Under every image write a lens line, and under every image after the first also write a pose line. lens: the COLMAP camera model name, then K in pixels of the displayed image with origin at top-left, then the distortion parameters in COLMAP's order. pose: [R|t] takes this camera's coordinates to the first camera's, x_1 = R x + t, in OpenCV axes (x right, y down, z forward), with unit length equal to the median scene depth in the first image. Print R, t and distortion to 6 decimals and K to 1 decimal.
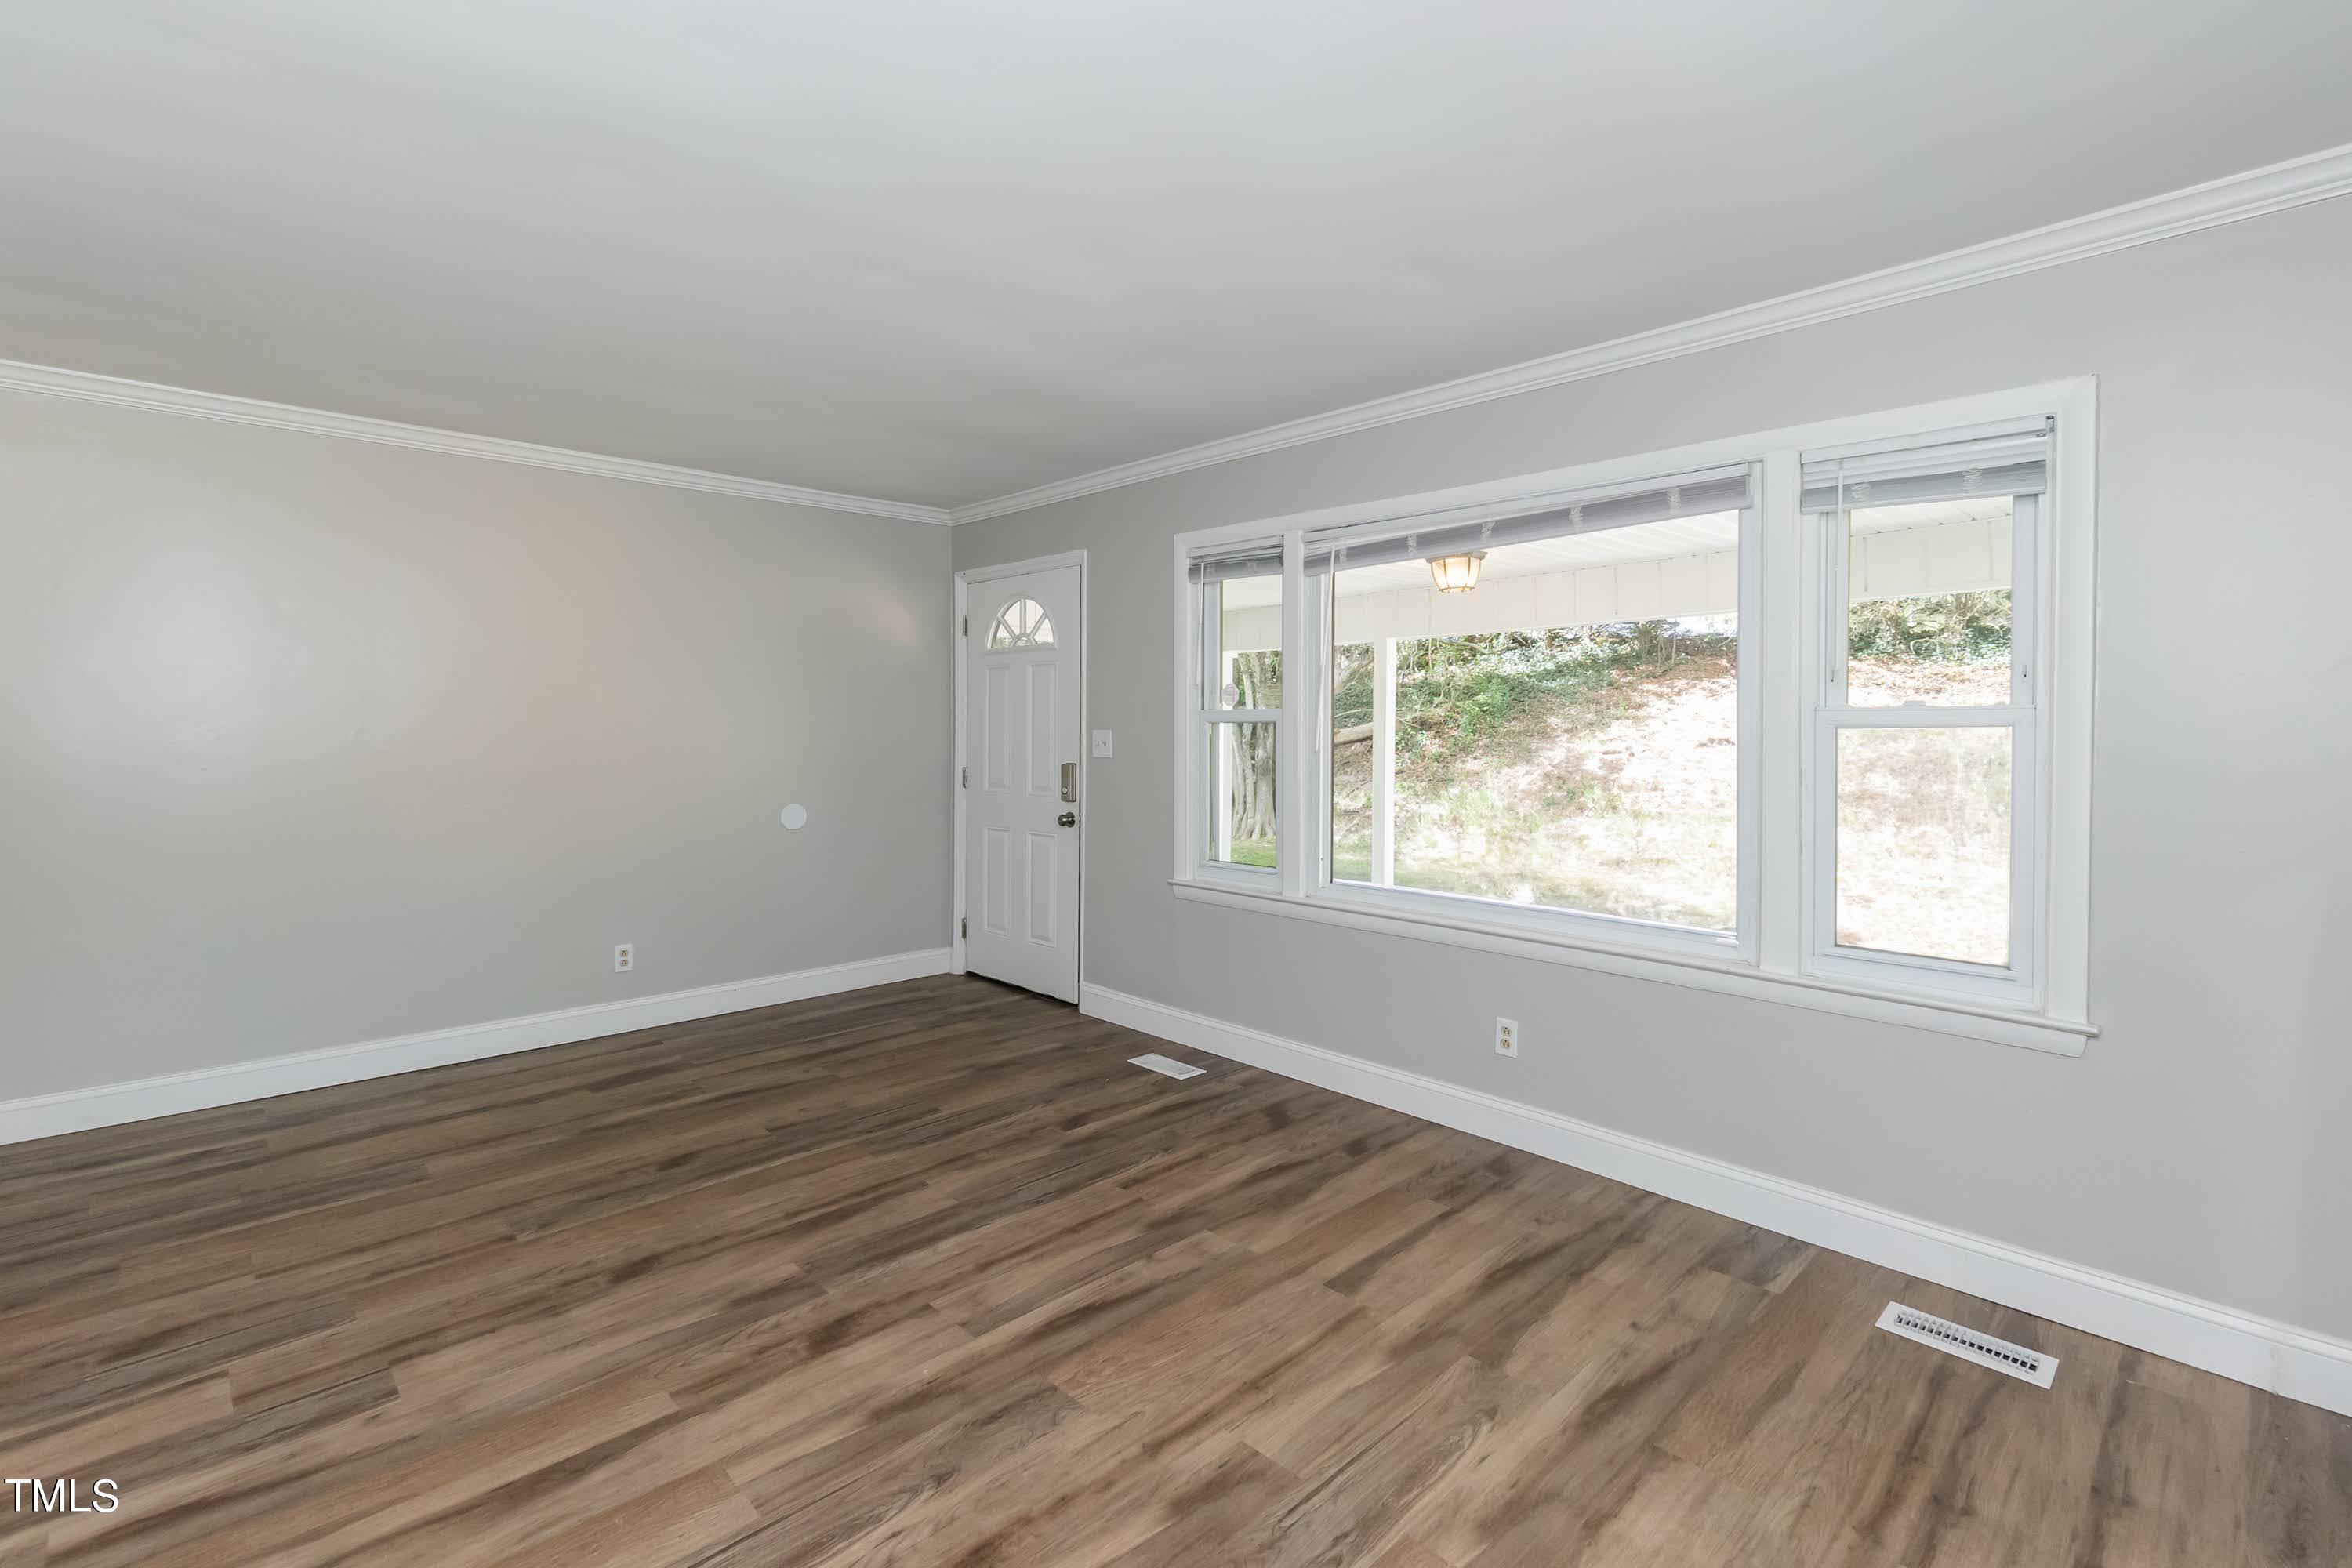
lens RADIAL K [[1055.8, 0, 1122.7], [0, 1055.8, 742.3], [0, 0, 1]] dist [-0.007480, 0.001031]
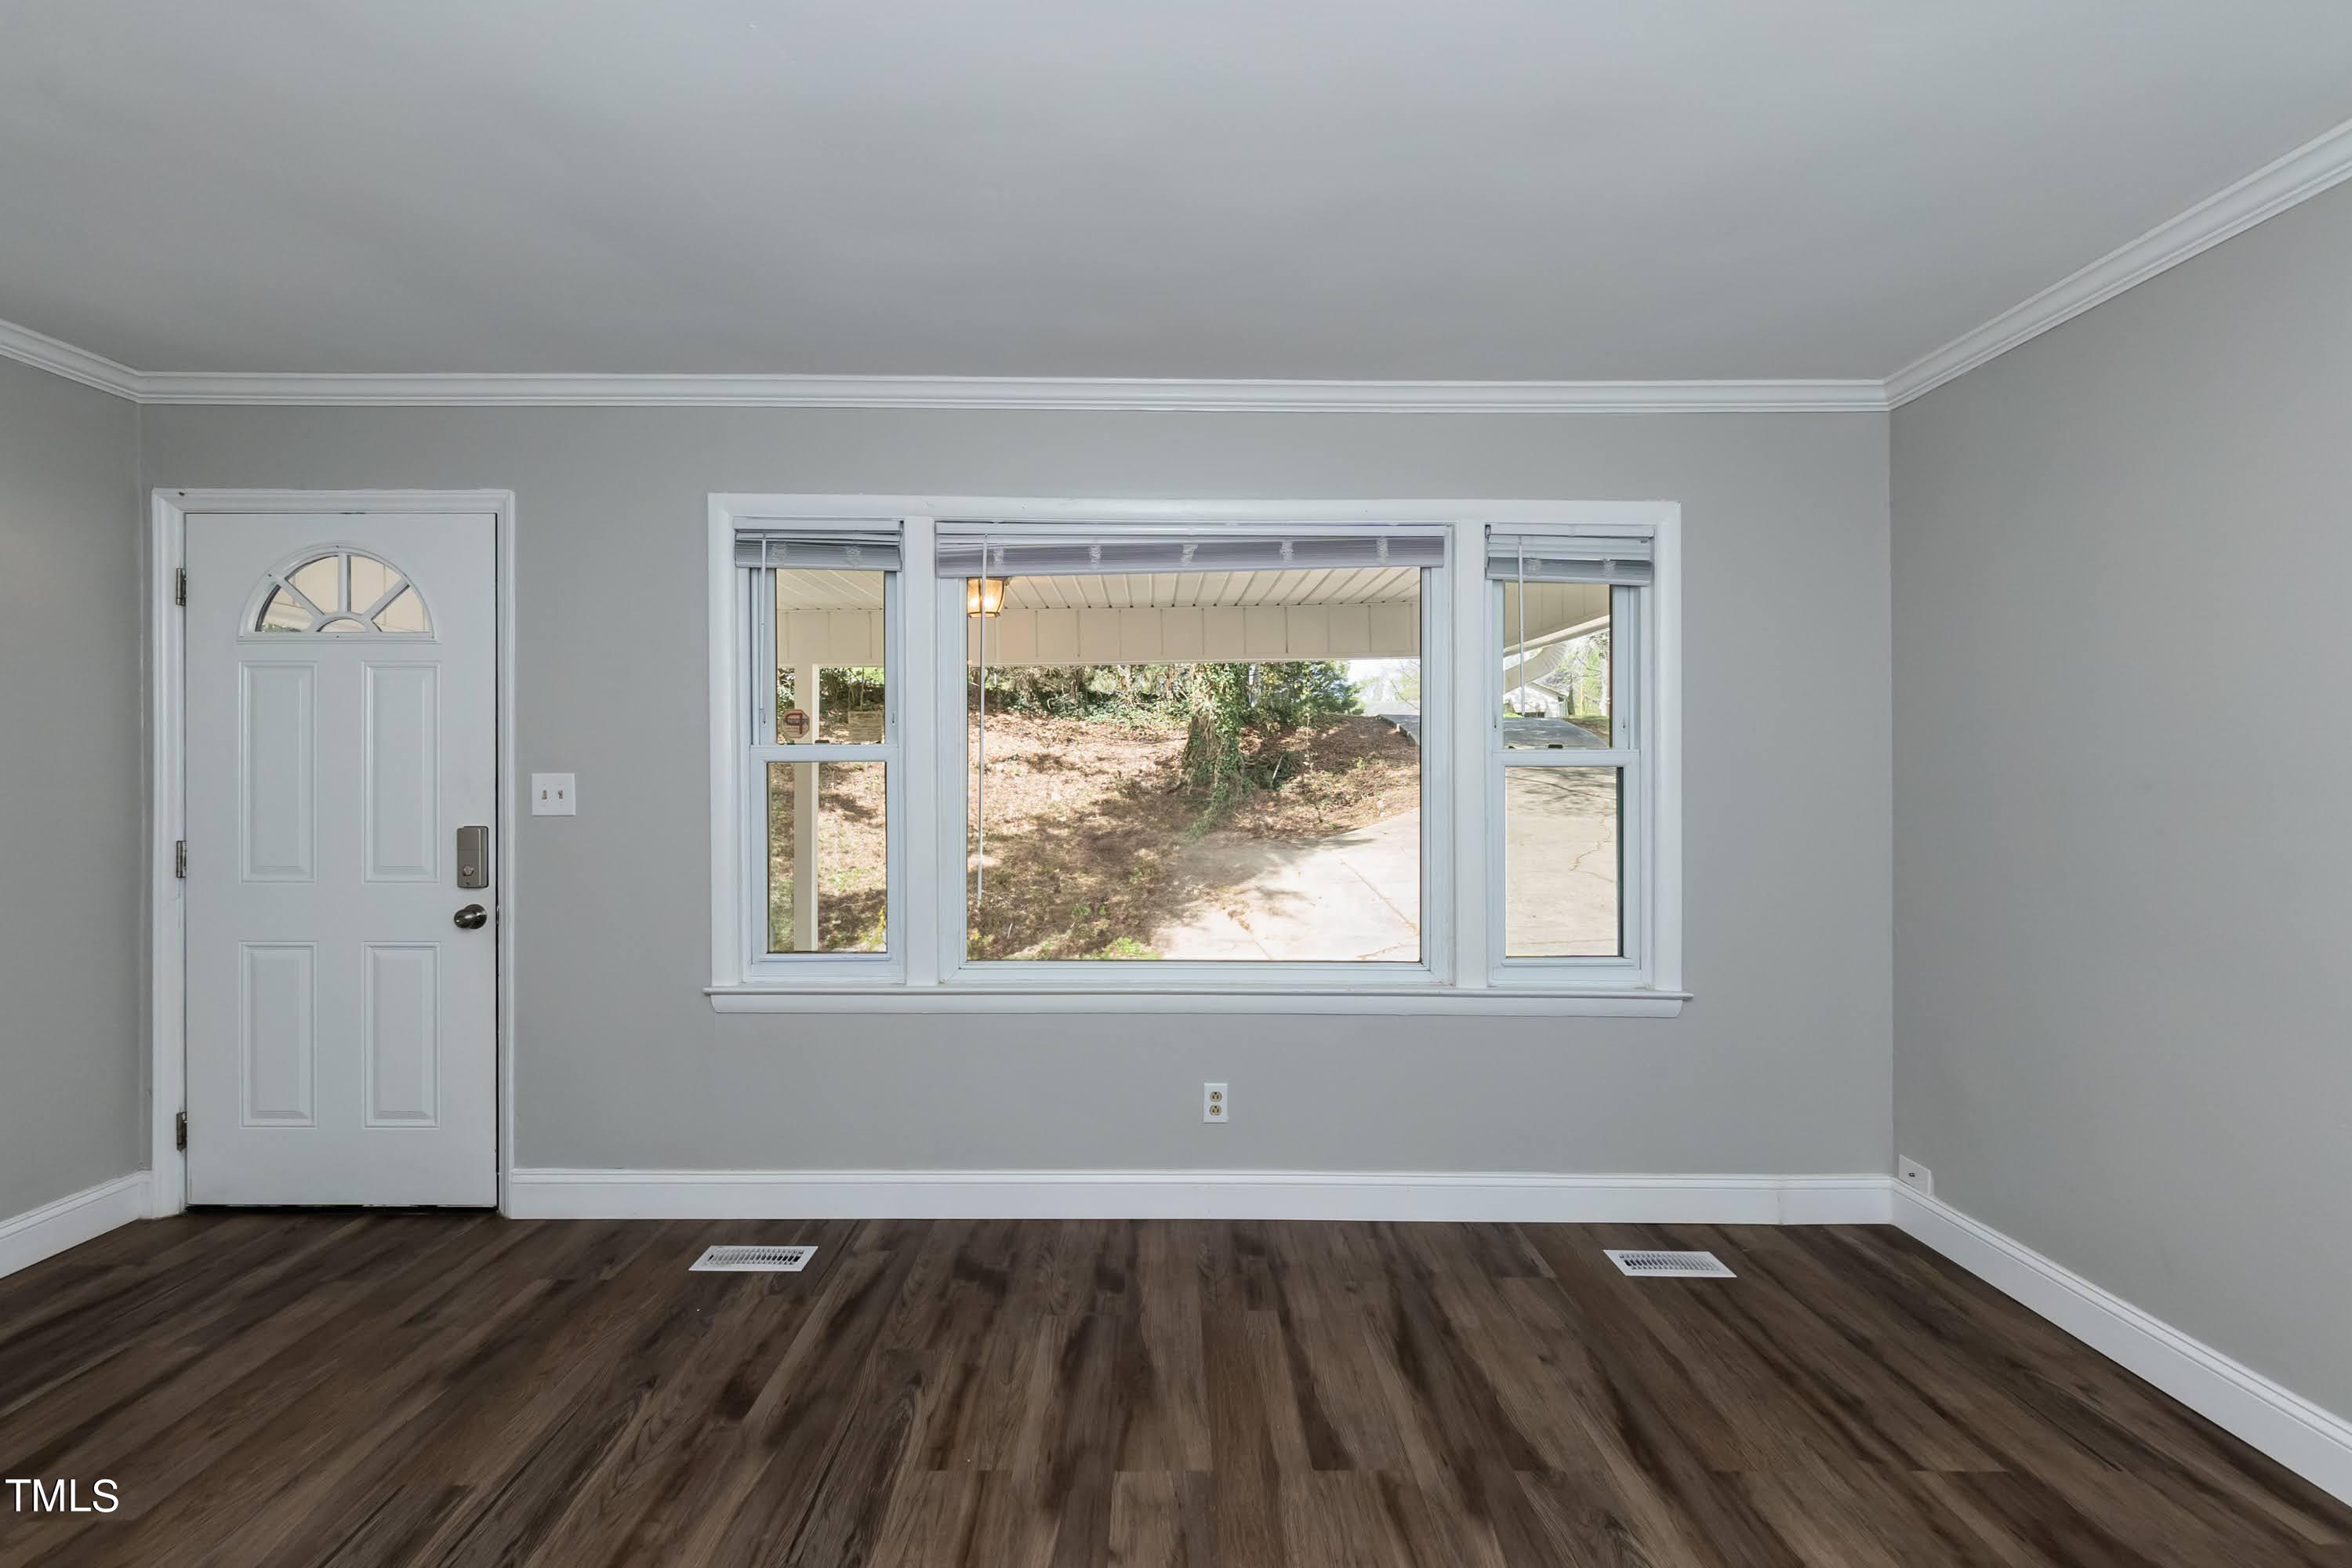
lens RADIAL K [[1055.8, 0, 1174.6], [0, 1055.8, 776.3], [0, 0, 1]] dist [-0.007480, 0.001031]
pose [[0.673469, -0.005121, 0.739198, -0.348124], [0.012236, 0.999916, -0.004221, -0.003269], [-0.739115, 0.011887, 0.673475, 0.405289]]
